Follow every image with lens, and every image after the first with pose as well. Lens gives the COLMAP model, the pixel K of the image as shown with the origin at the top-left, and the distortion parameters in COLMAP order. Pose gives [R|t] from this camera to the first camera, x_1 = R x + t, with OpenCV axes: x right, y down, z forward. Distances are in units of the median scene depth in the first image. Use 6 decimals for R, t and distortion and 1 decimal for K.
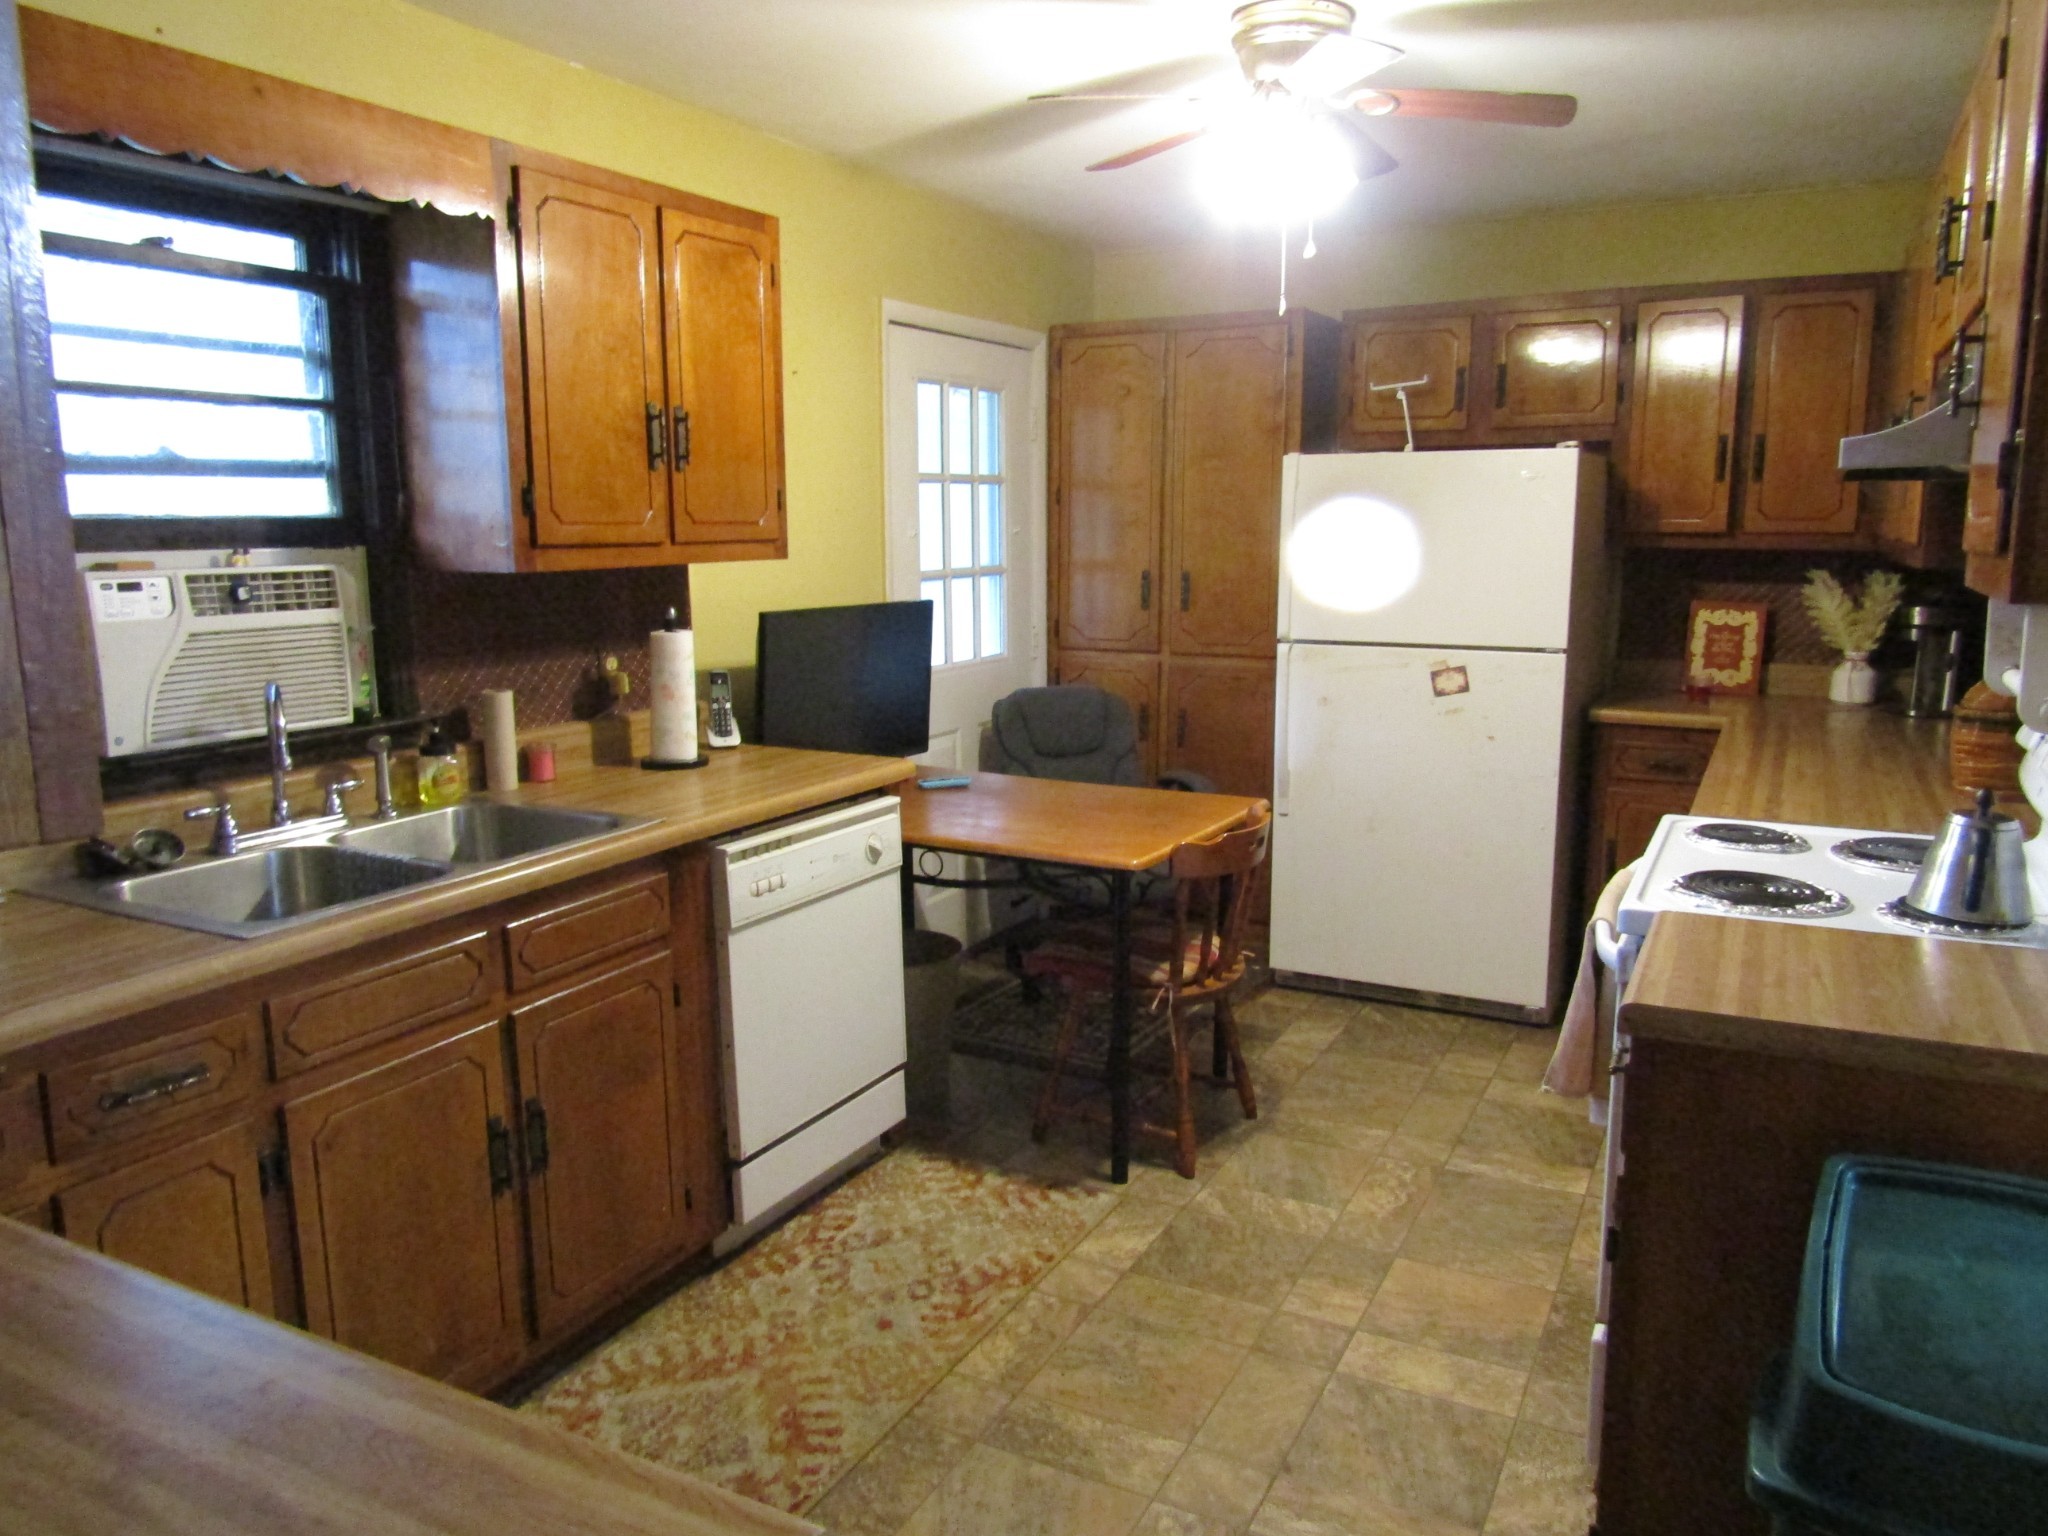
lens RADIAL K [[1457.7, 0, 1030.7], [0, 1457.7, 761.5], [0, 0, 1]] dist [-0.006565, -0.000517]
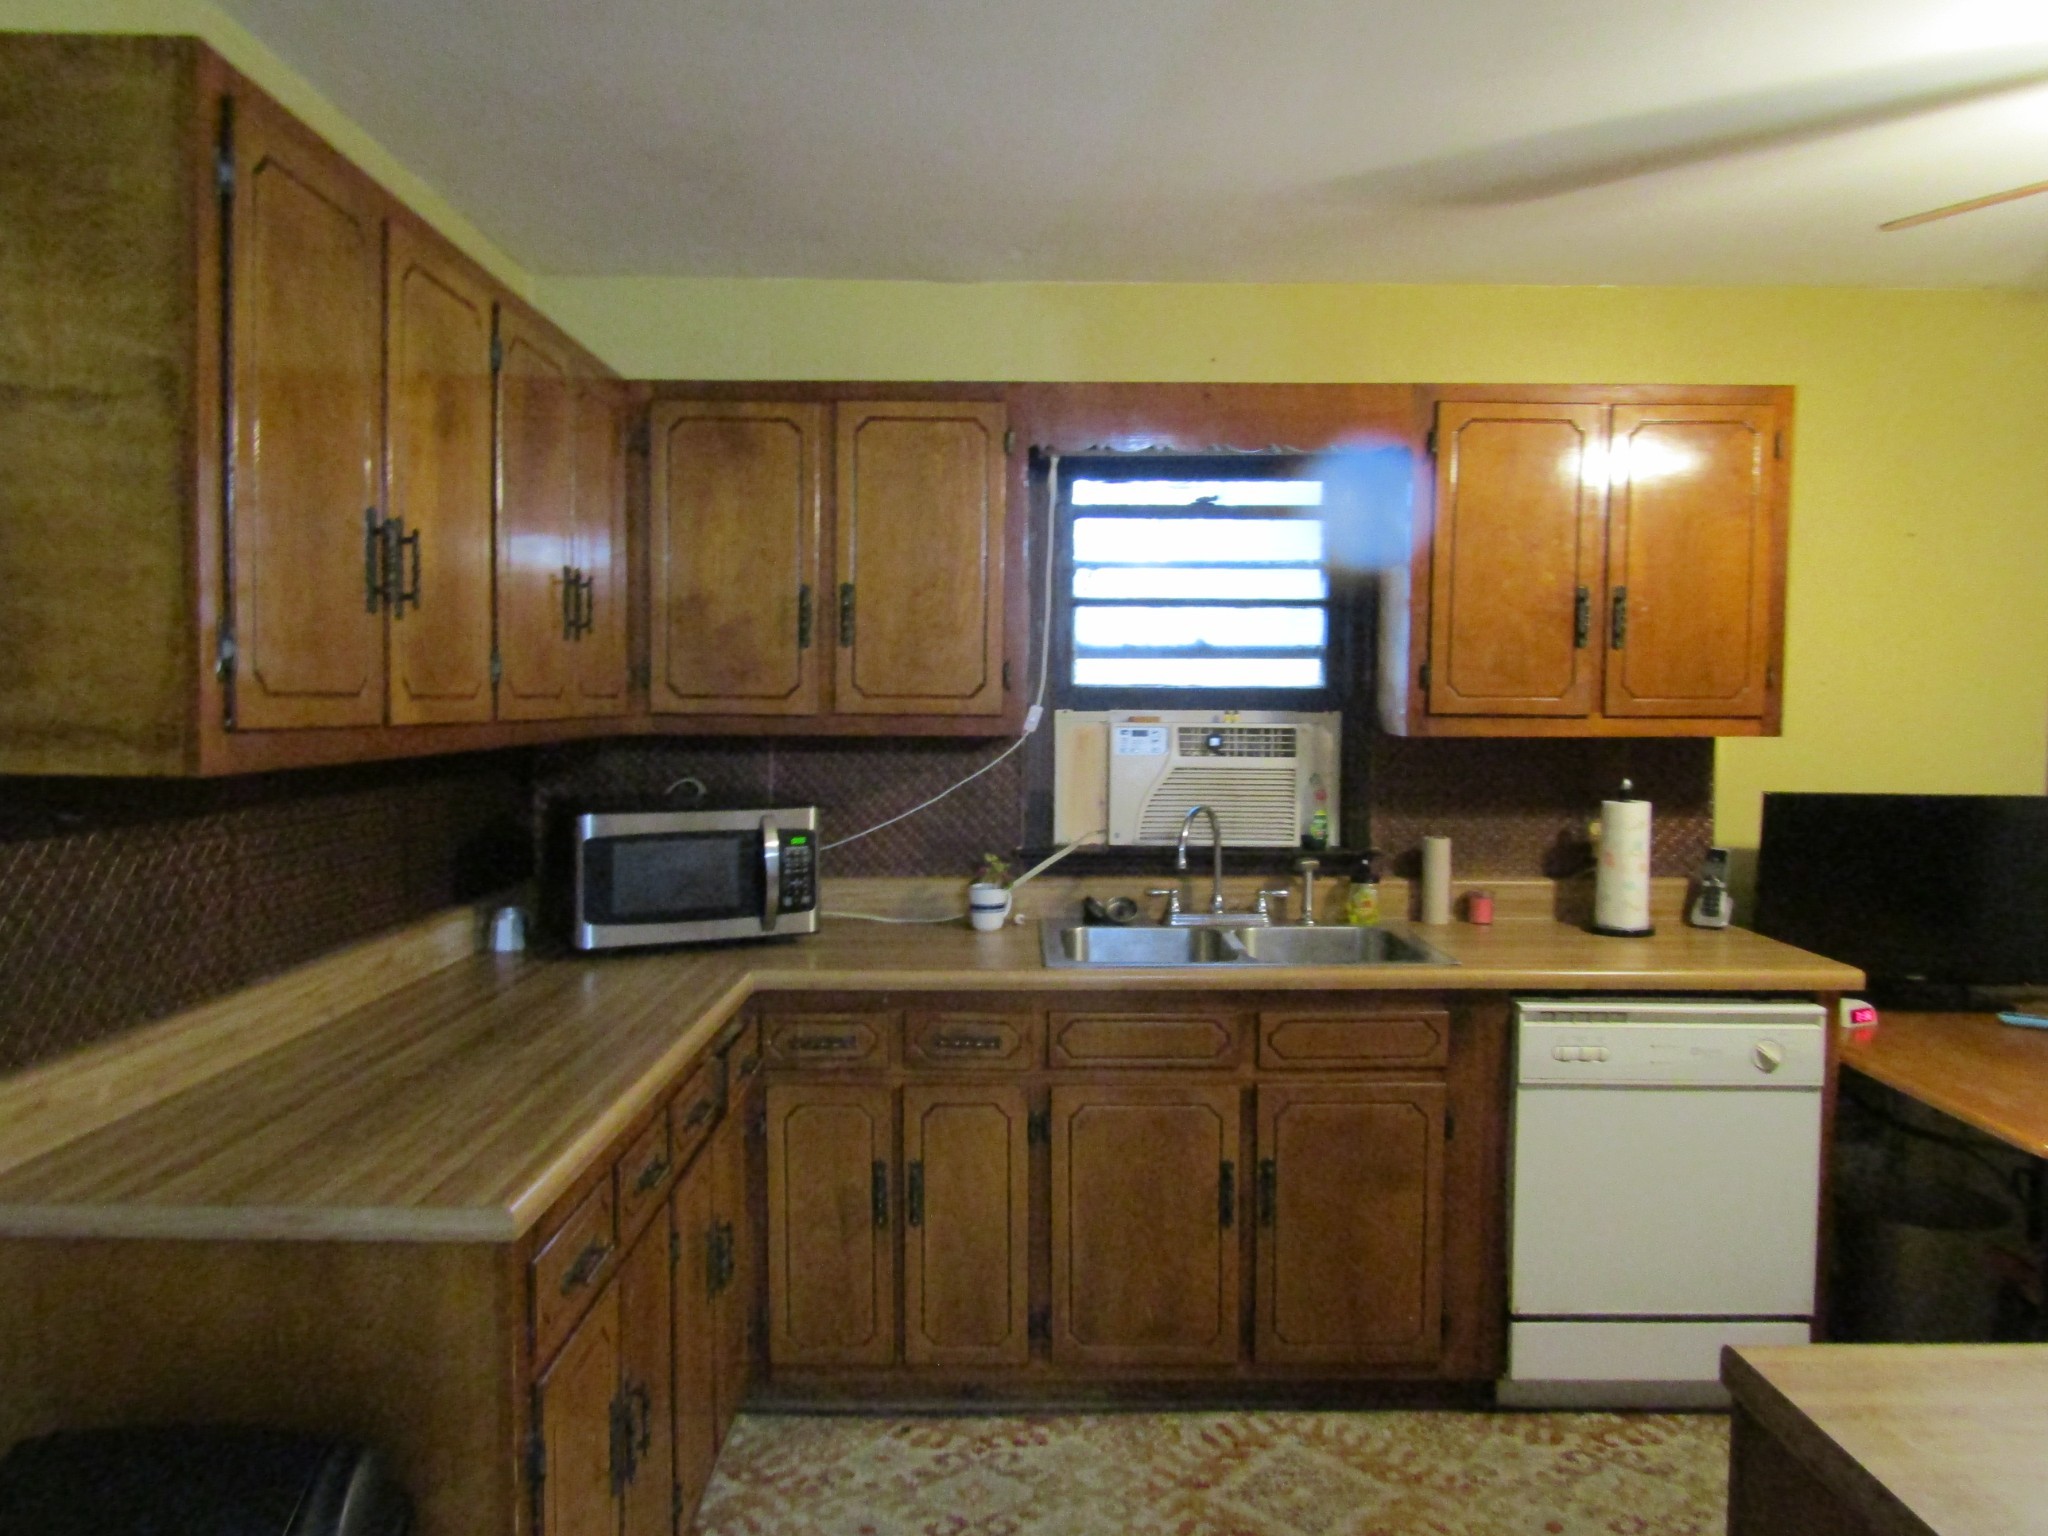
lens RADIAL K [[1457.7, 0, 1040.1], [0, 1457.7, 777.4], [0, 0, 1]] dist [-0.006565, -0.000517]
pose [[0.480555, 0.062188, -0.874757, 0.535125], [-0.154602, 0.987867, -0.014703, -0.032952], [0.863229, 0.142305, 0.484339, 0.174824]]
